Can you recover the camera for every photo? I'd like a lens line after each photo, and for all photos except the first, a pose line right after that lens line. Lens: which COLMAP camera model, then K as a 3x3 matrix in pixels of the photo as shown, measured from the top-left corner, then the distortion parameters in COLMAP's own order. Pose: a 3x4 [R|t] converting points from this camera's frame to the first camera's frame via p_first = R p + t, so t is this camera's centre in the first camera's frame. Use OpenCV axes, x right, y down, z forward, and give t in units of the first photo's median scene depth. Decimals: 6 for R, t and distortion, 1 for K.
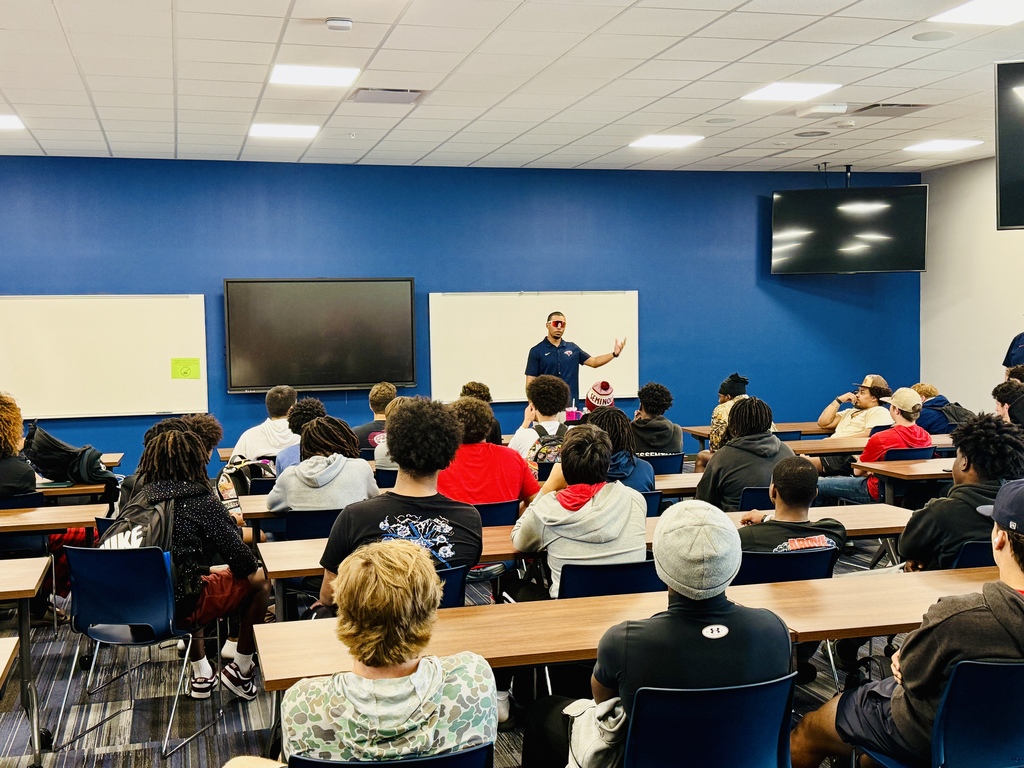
lens RADIAL K [[1209.5, 0, 512.0], [0, 1209.5, 384.0], [0, 0, 1]] dist [0.006245, -0.327537]
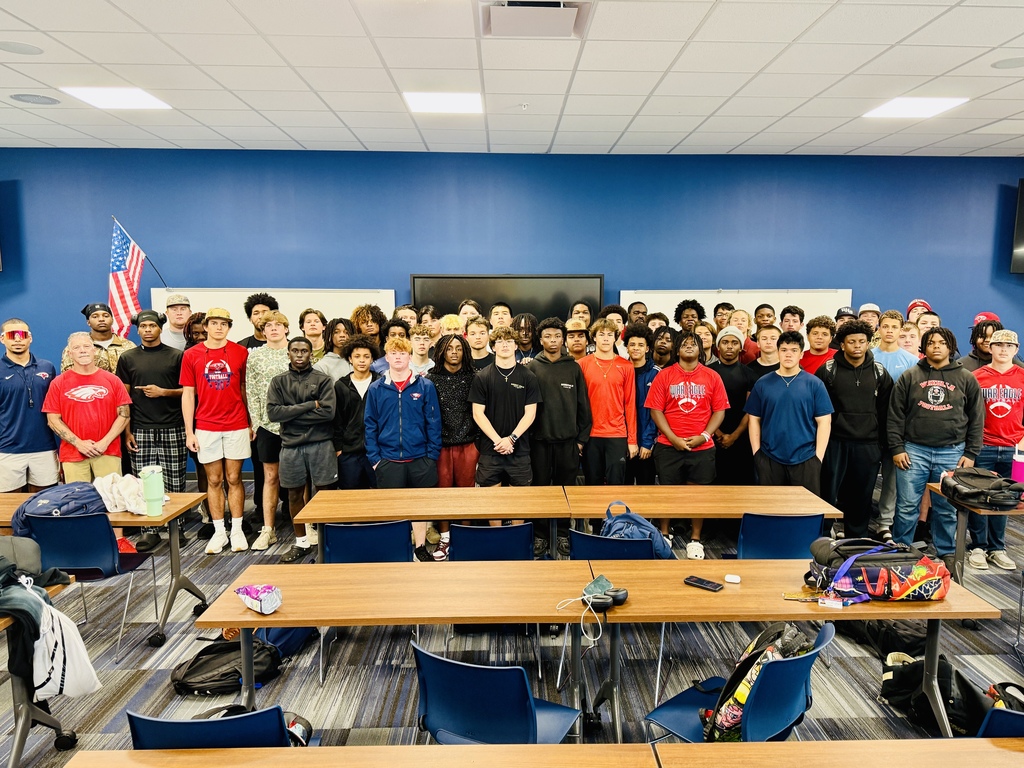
lens RADIAL K [[746.9, 0, 512.0], [0, 746.9, 384.0], [0, 0, 1]] dist [-0.004776, -0.003738]
pose [[0.966634, 0.046216, -0.251957, 0.002630], [-0.027783, 0.996703, 0.076231, -0.052328], [0.254650, -0.066688, 0.964731, 0.479978]]
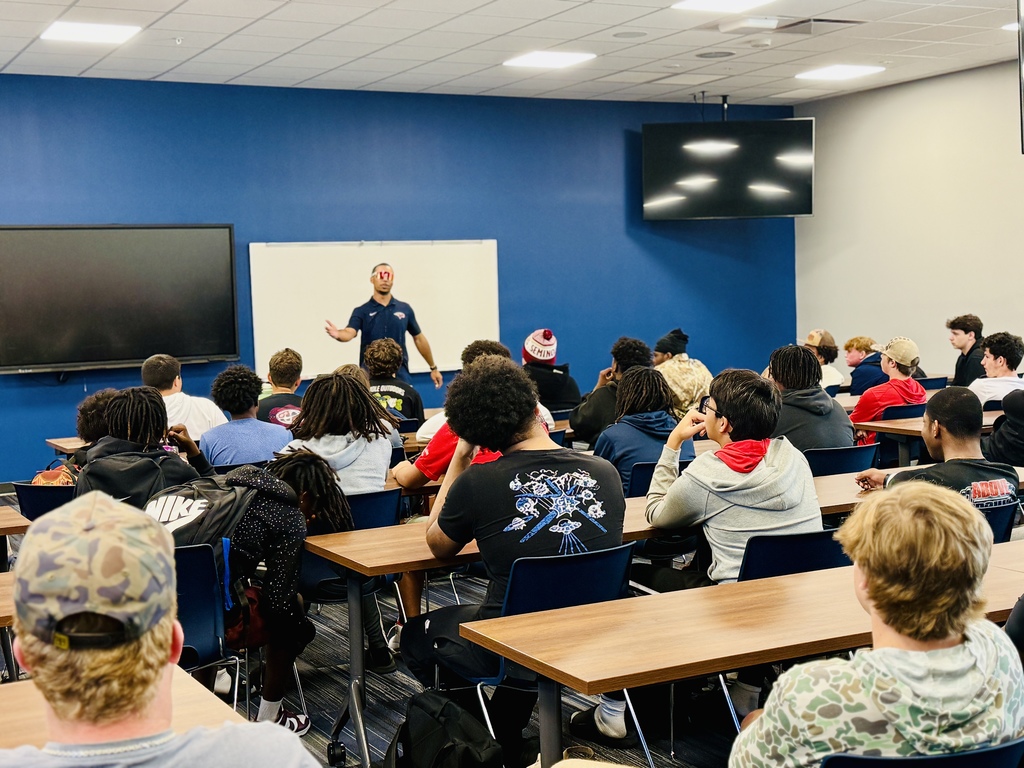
lens RADIAL K [[1434.0, 0, 512.0], [0, 1434.0, 384.0], [0, 0, 1]] dist [-0.008955, 0.045894]
pose [[0.972542, -0.026057, 0.231265, -0.147878], [0.023534, 0.999630, 0.013663, 0.011788], [-0.231536, -0.007845, 0.972795, 0.035513]]
